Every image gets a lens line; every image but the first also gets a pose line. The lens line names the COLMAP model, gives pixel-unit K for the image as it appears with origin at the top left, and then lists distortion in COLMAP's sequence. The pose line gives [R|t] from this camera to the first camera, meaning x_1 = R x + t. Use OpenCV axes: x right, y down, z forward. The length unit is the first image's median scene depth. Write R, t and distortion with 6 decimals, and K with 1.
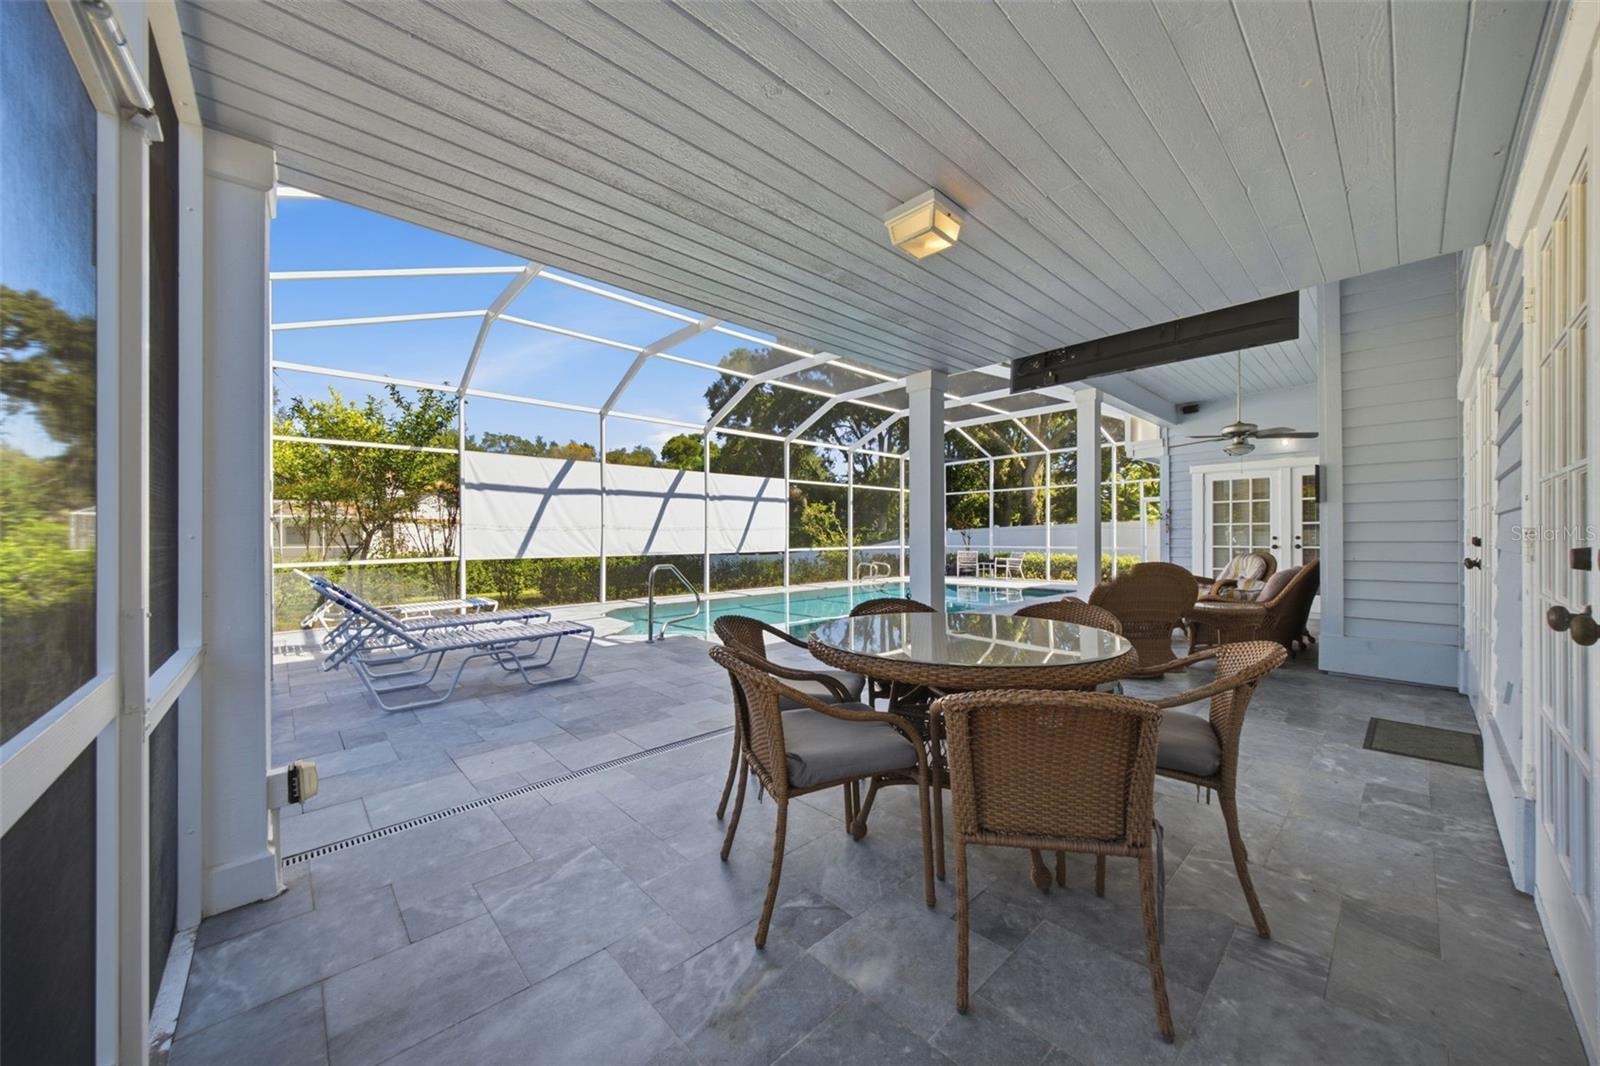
lens RADIAL K [[574.8, 0, 801.2], [0, 574.8, 533.4], [0, 0, 1]] dist [0.001707, -0.000914]
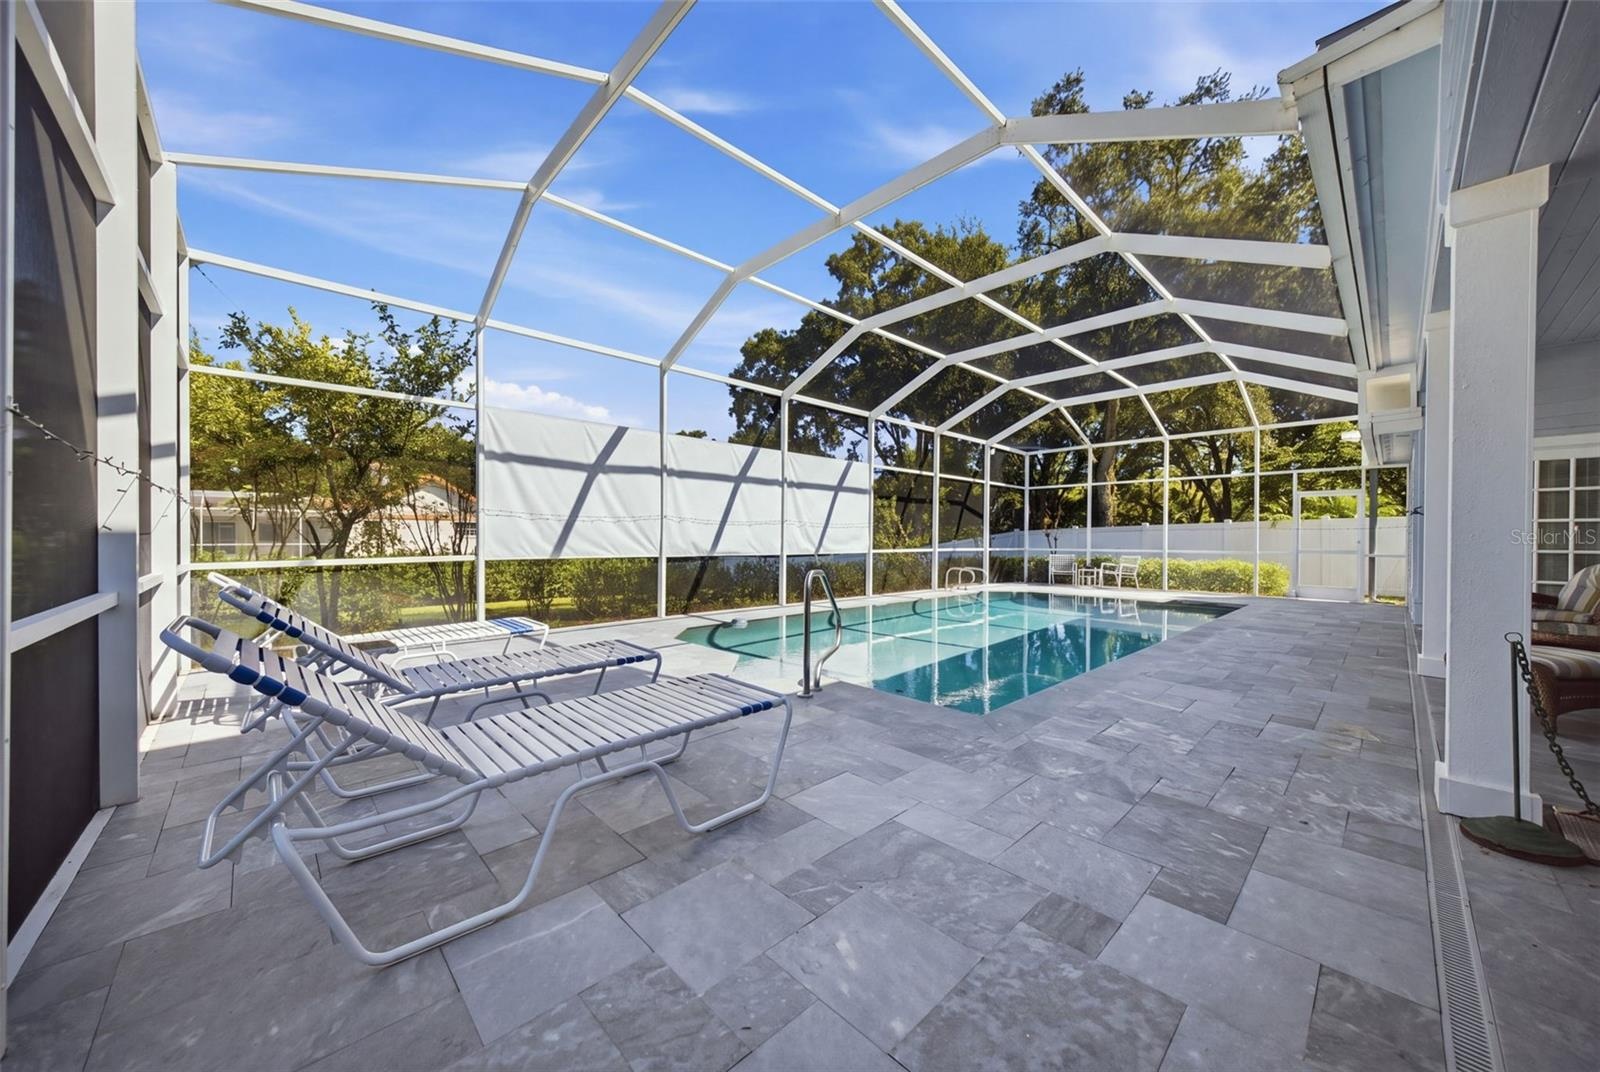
lens RADIAL K [[574.8, 0, 800.3], [0, 574.8, 540.7], [0, 0, 1]] dist [0.001707, -0.000914]
pose [[0.999818, 0.009279, 0.016641, -0.184366], [-0.009379, 0.999938, 0.005934, 0.013132], [-0.016585, -0.006089, 0.999844, 0.254363]]
